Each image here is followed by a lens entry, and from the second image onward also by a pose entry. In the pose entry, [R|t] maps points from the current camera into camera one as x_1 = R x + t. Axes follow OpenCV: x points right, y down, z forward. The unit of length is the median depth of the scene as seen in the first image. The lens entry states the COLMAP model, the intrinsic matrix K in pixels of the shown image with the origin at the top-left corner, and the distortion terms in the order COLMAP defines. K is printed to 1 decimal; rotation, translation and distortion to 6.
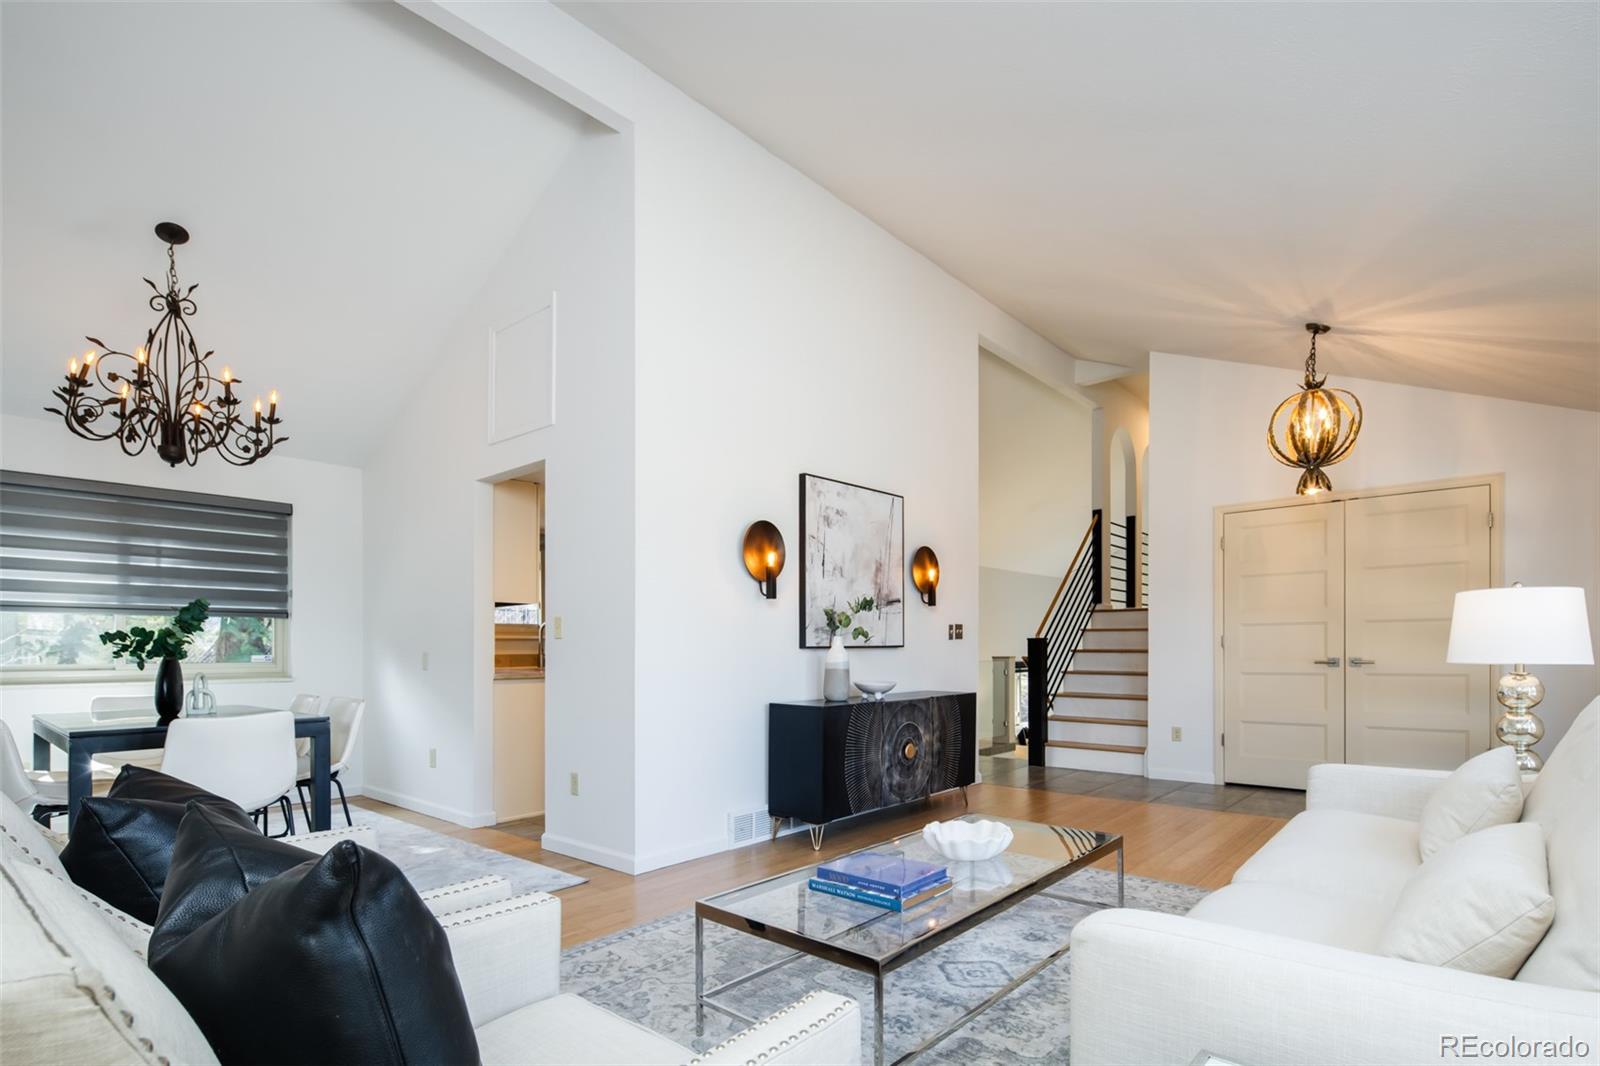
lens RADIAL K [[789.1, 0, 805.3], [0, 789.1, 661.0], [0, 0, 1]] dist [-0.001360, -0.002260]
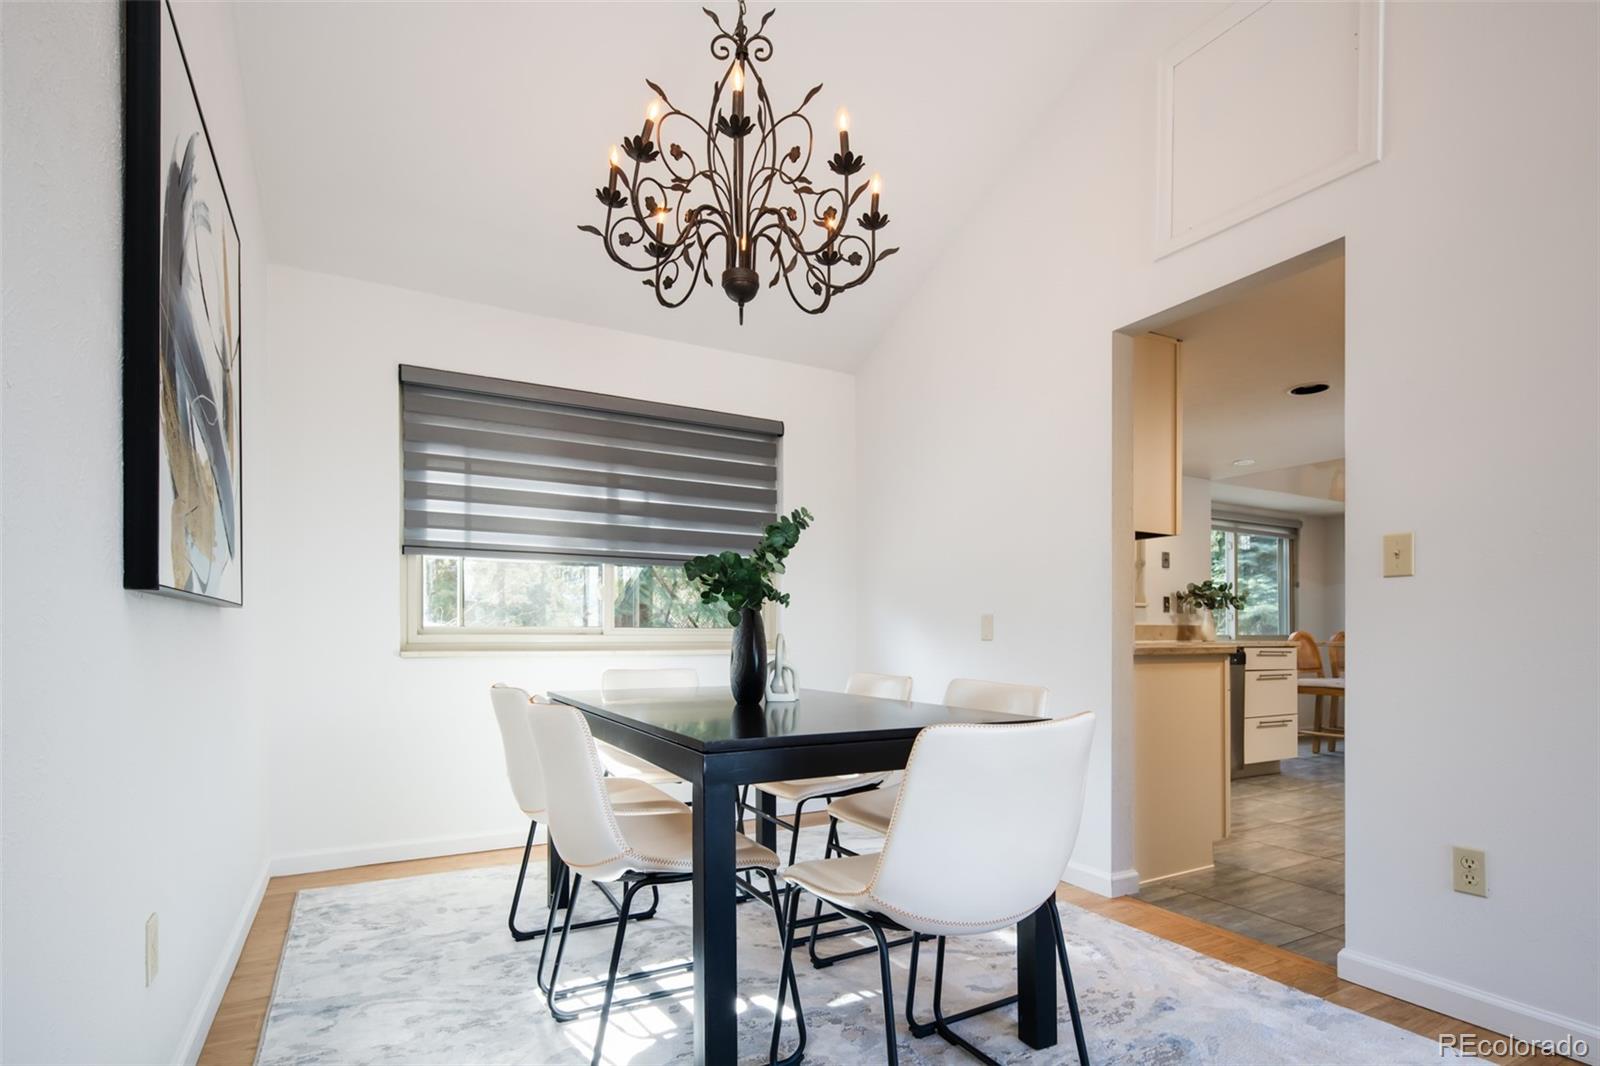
lens RADIAL K [[779.9, 0, 802.9], [0, 779.9, 661.3], [0, 0, 1]] dist [0.007775, -0.000872]
pose [[0.941669, 0.020977, -0.335886, -0.522839], [-0.015108, 0.999684, 0.020077, 0.023220], [0.336201, -0.013831, 0.941689, 0.410298]]
